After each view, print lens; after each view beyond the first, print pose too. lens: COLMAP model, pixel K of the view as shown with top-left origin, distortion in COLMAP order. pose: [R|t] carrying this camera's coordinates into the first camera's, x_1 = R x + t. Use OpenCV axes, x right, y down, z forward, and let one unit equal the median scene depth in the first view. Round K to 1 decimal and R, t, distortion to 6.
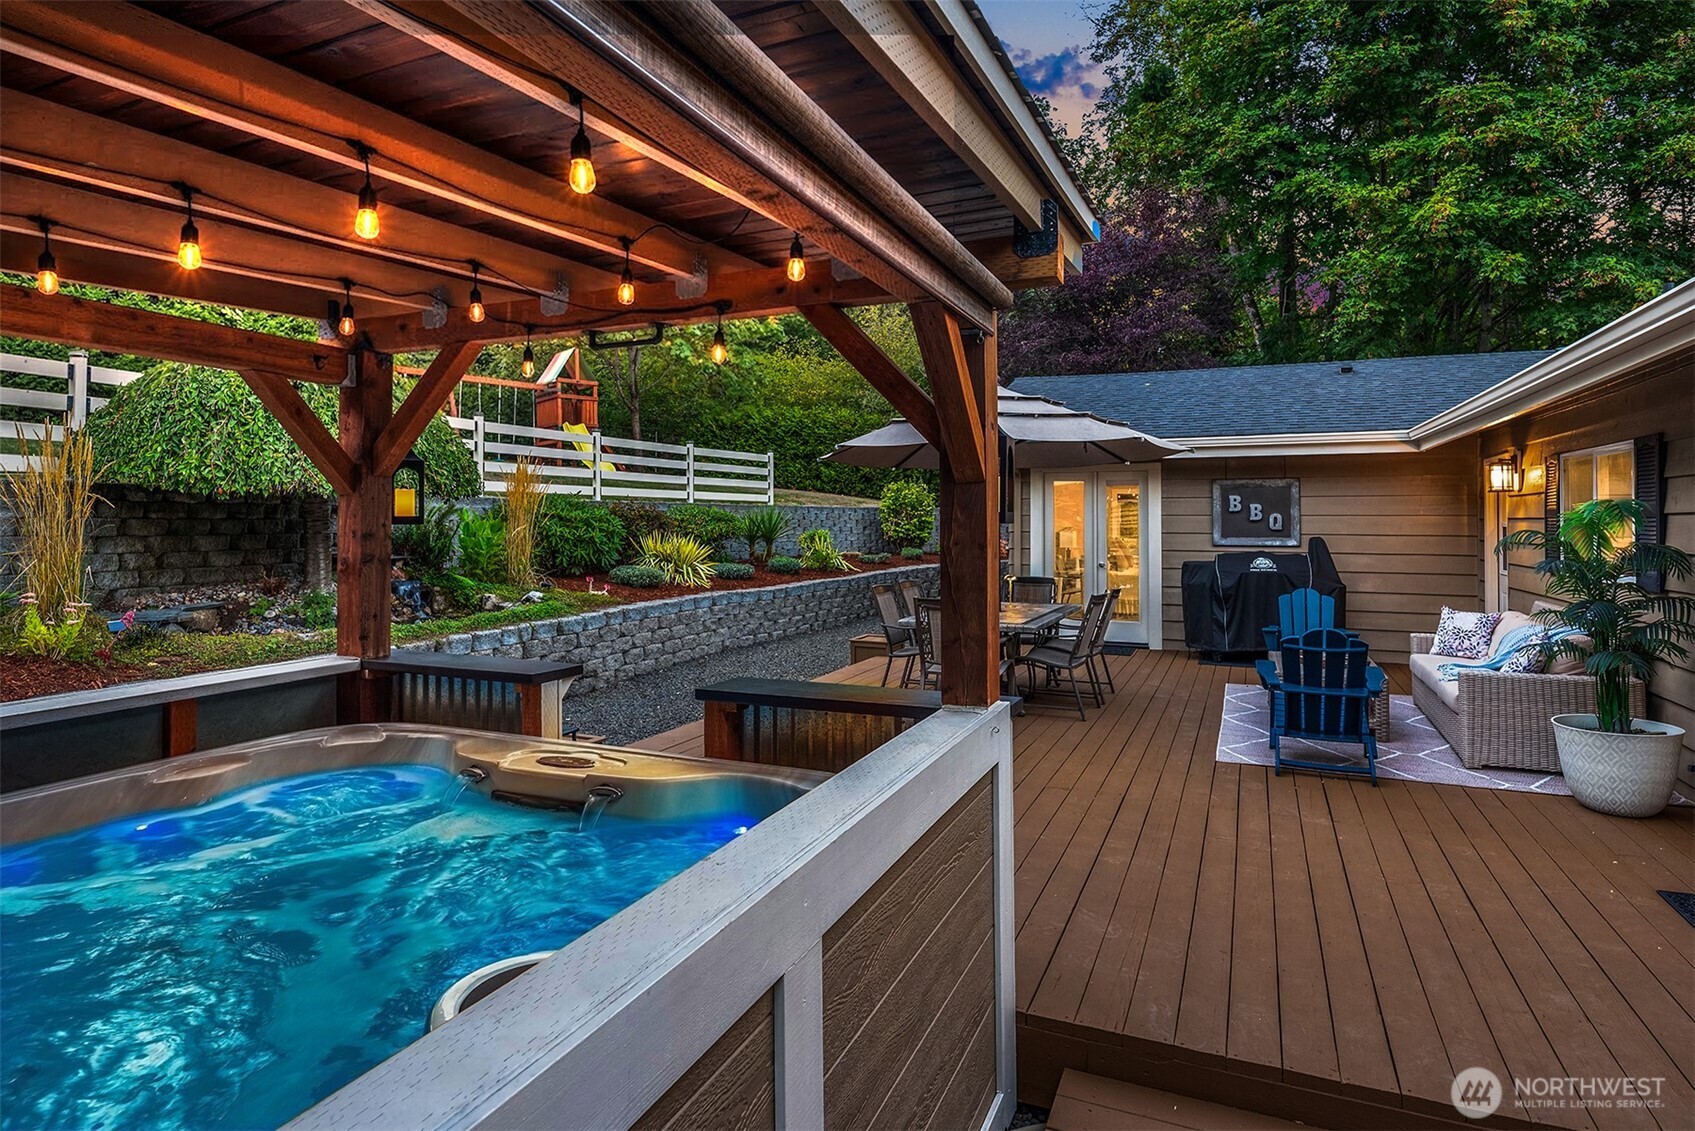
lens RADIAL K [[927.2, 0, 850.8], [0, 927.2, 491.6], [0, 0, 1]] dist [-0.001702, -0.000733]
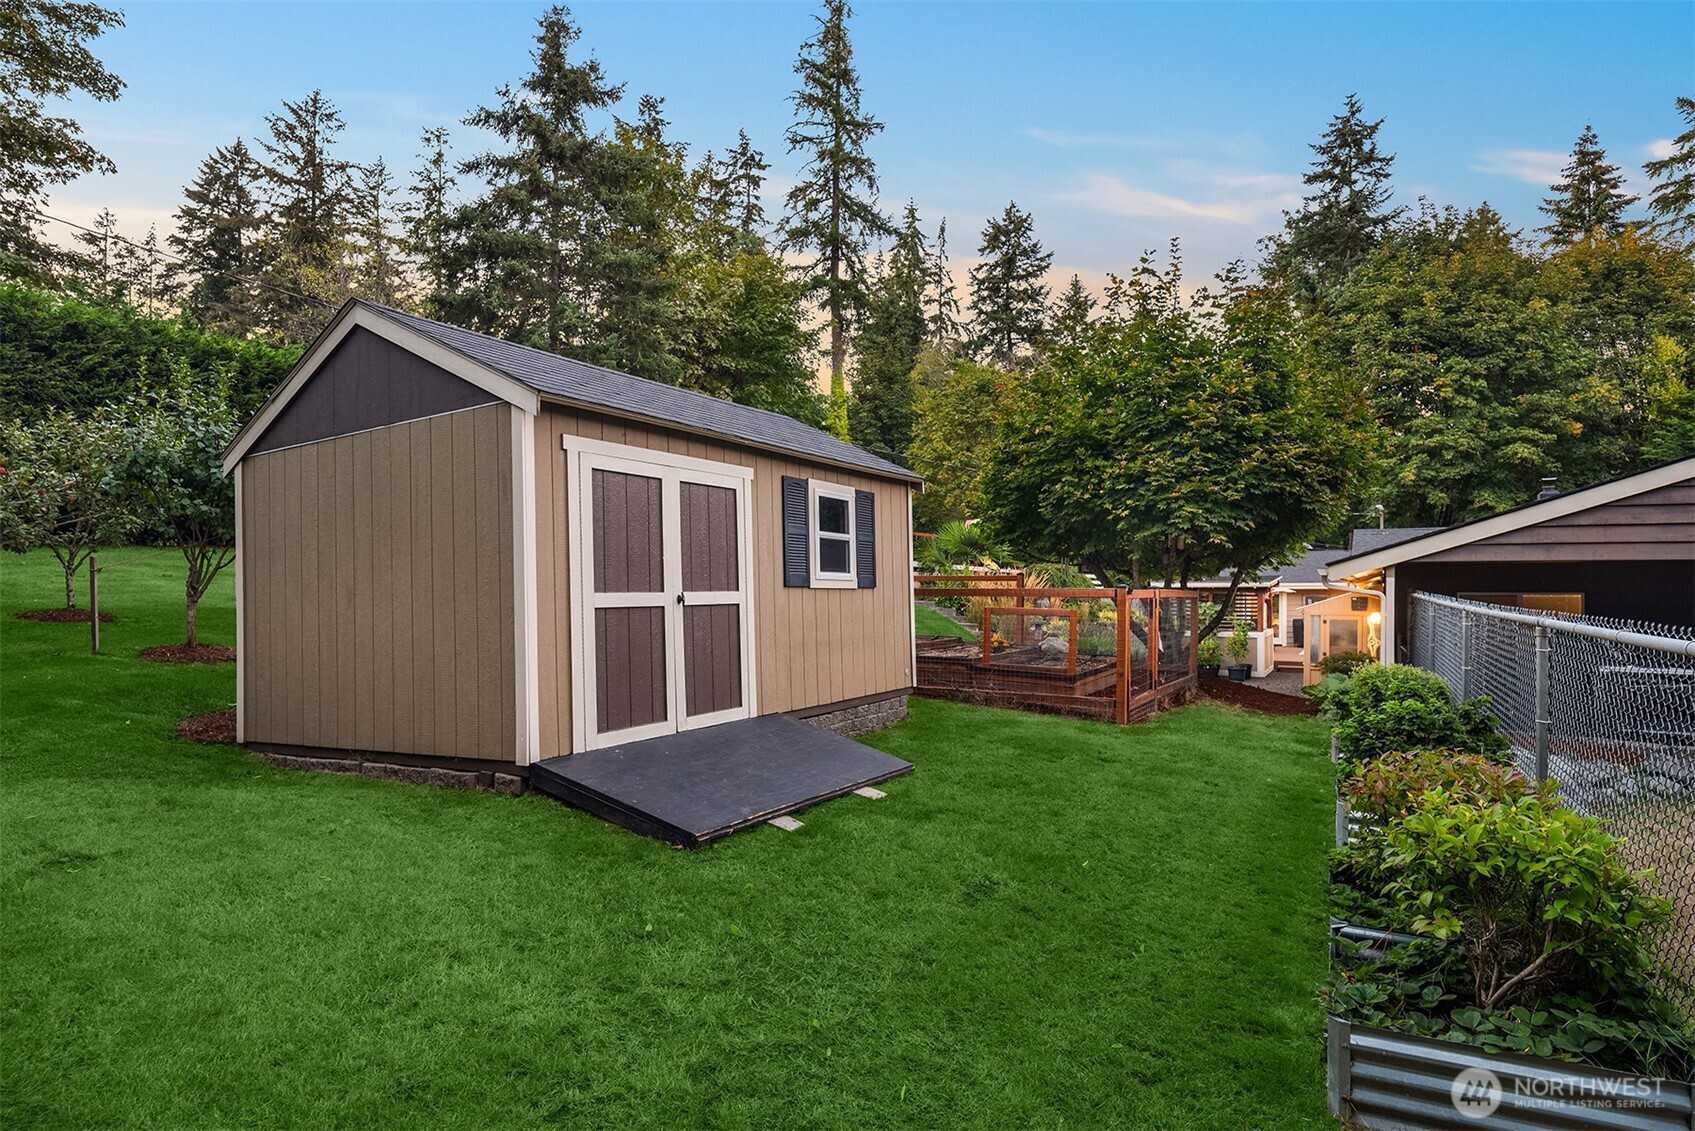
lens RADIAL K [[909.7, 0, 847.5], [0, 909.7, 565.5], [0, 0, 1]] dist [0.002280, 0.000296]
pose [[0.994672, 0.002300, -0.103062, -0.562328], [-0.001658, 0.999979, 0.006316, -0.081457], [0.103074, -0.006111, 0.994655, -1.484720]]
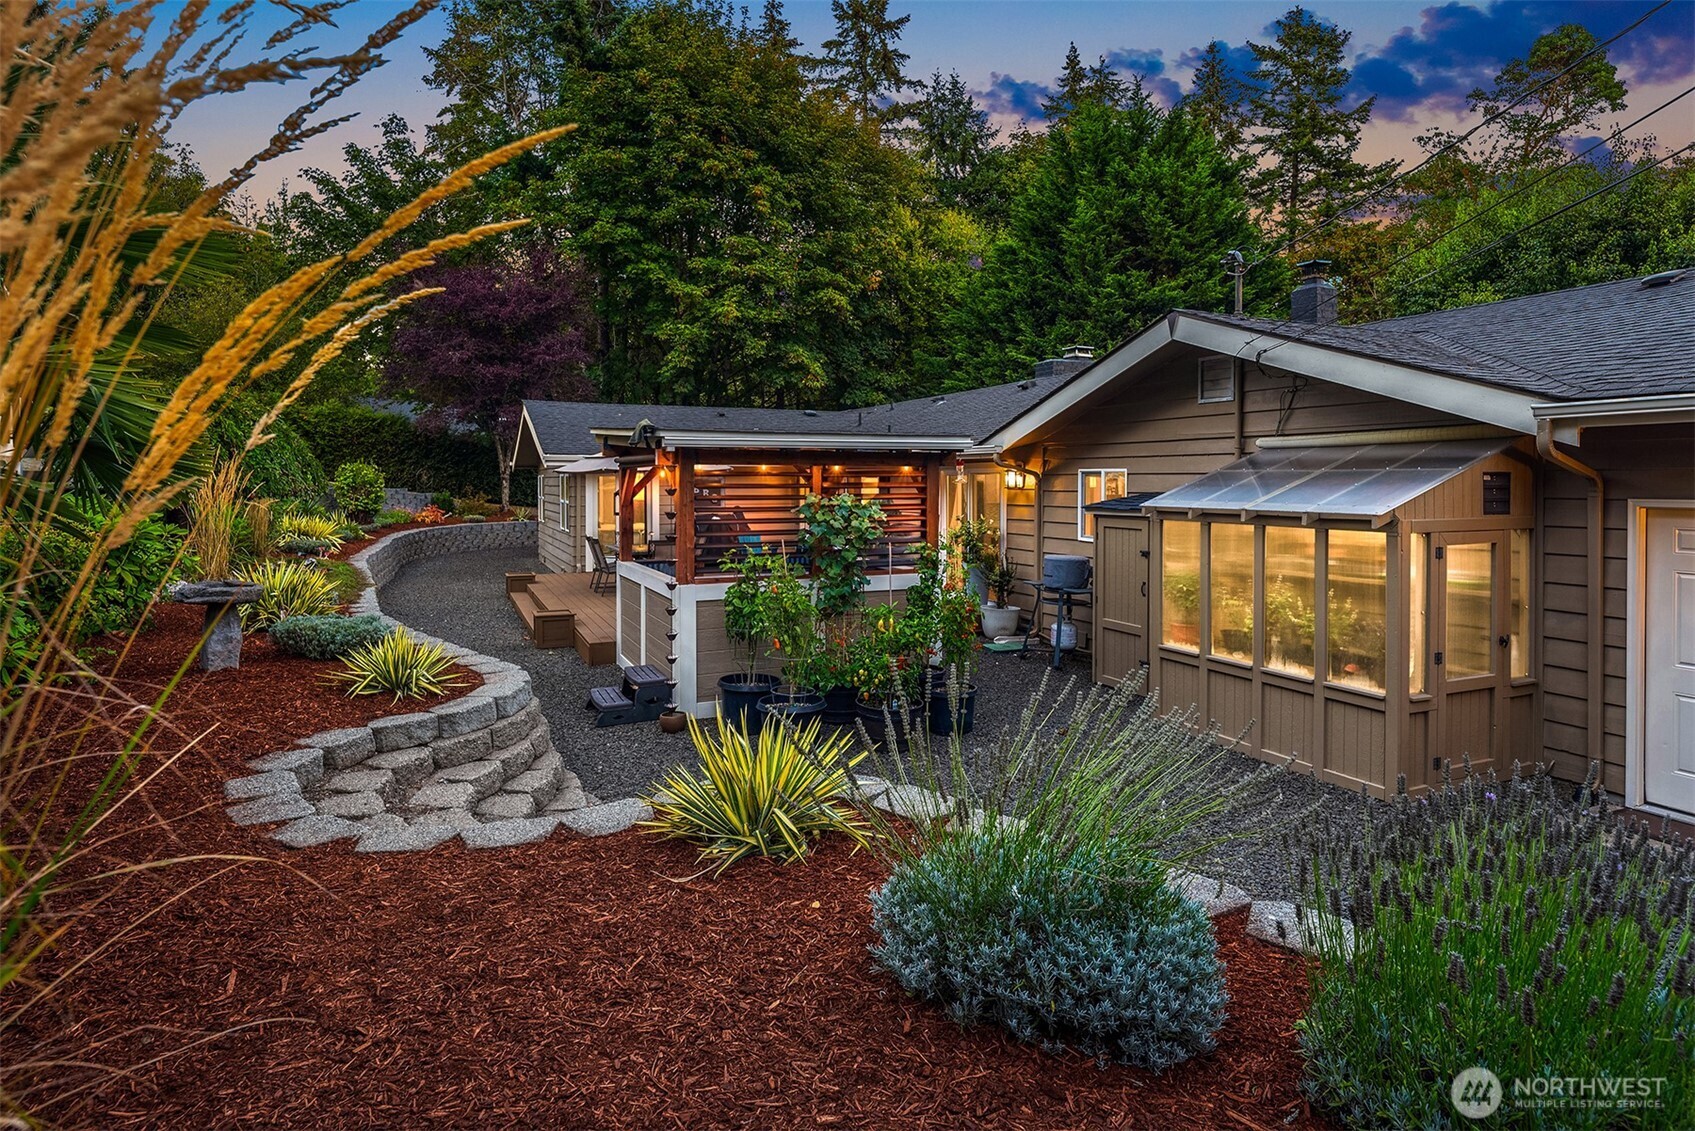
lens RADIAL K [[927.2, 0, 850.8], [0, 927.2, 491.6], [0, 0, 1]] dist [-0.001702, -0.000733]
pose [[0.670101, -0.013620, 0.742145, -0.487672], [-0.018023, 0.999238, 0.034612, -0.032890], [-0.742051, -0.036569, 0.669345, -0.324389]]
